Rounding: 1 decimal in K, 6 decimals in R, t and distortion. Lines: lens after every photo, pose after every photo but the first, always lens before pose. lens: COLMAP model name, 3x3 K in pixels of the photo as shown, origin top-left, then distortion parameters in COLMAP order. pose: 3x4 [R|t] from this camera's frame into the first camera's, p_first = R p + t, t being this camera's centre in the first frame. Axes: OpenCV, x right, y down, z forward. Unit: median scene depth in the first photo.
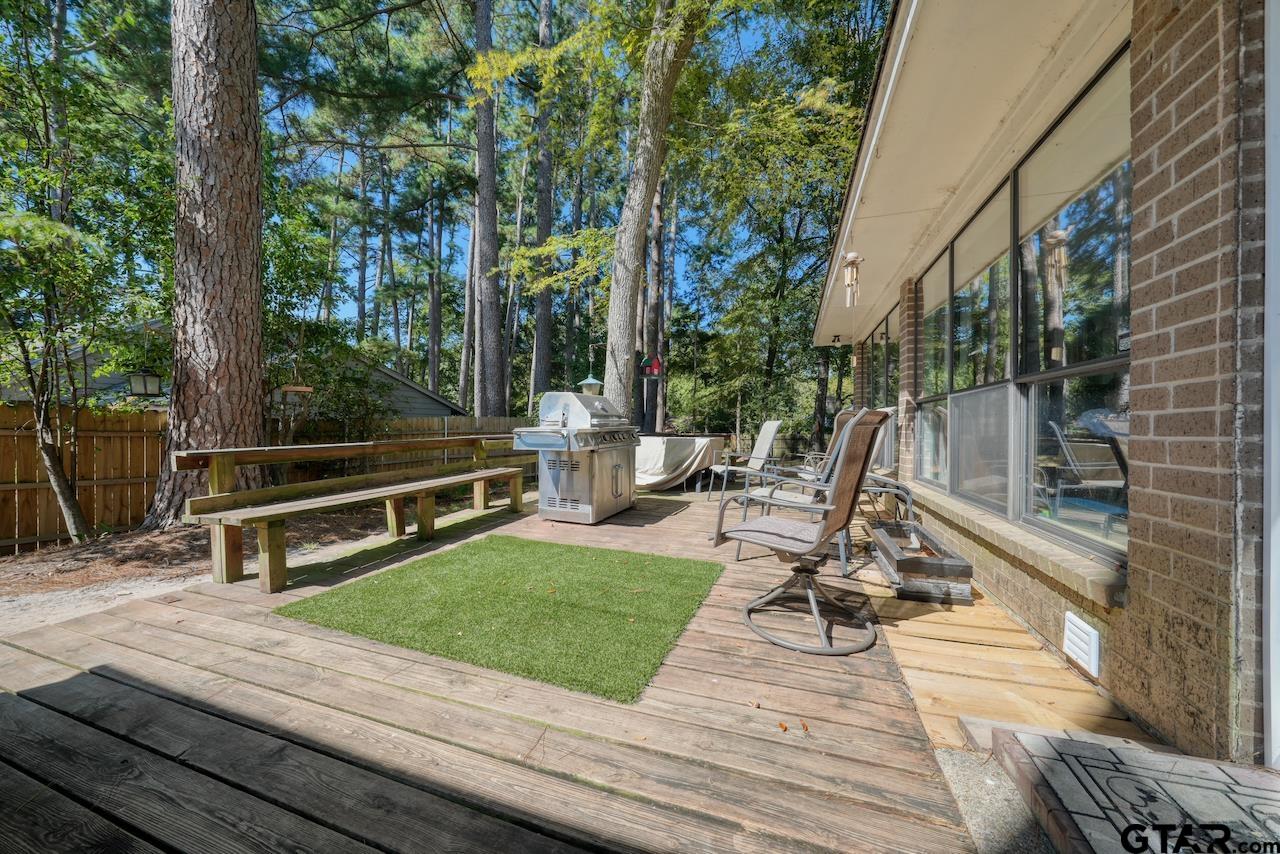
lens RADIAL K [[434.2, 0, 640.0], [0, 434.2, 427.0], [0, 0, 1]] dist [-0.012206, 0.002828]
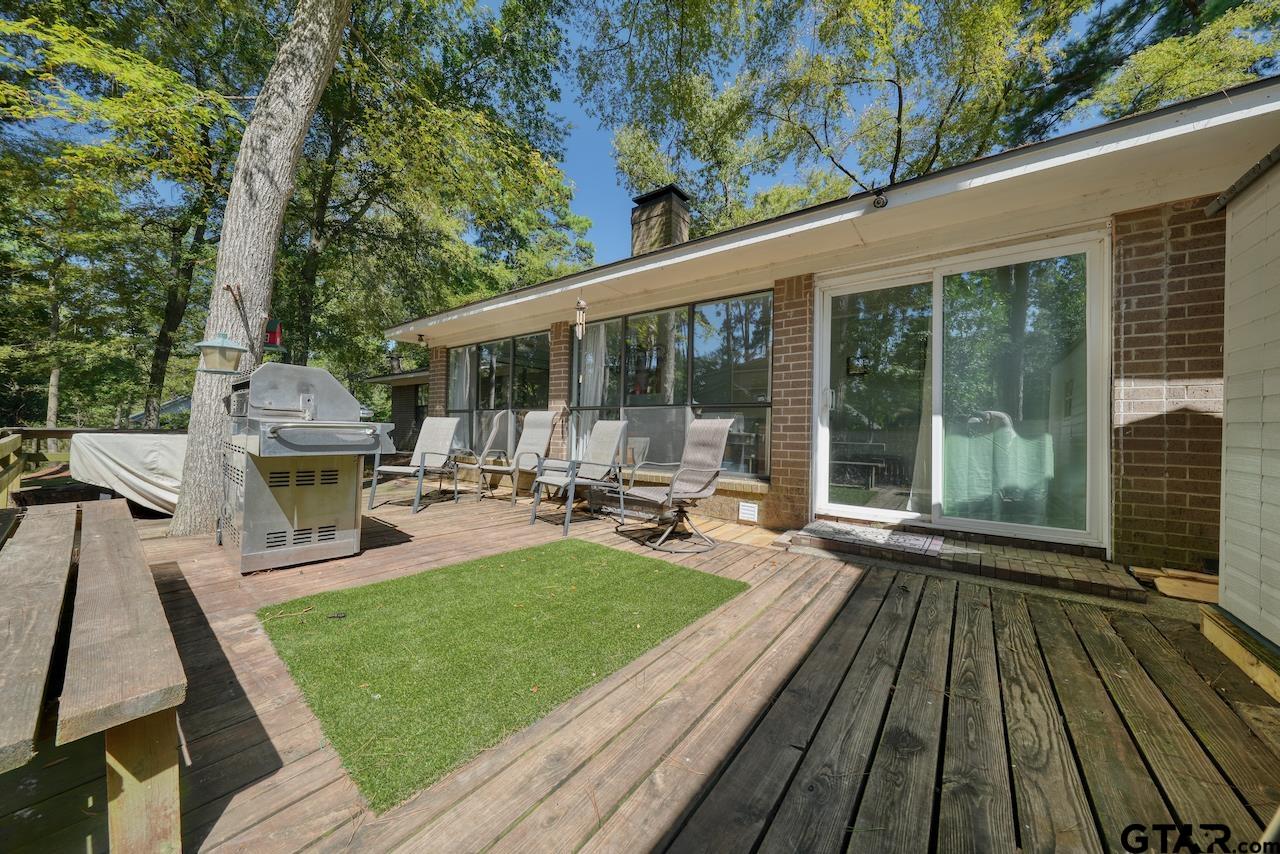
lens RADIAL K [[434.2, 0, 640.0], [0, 434.2, 427.0], [0, 0, 1]] dist [-0.012206, 0.002828]
pose [[0.313701, 0.007410, 0.949493, -1.655466], [-0.016528, 0.999861, -0.002343, 0.006657], [-0.949378, -0.014958, 0.313780, 0.802938]]
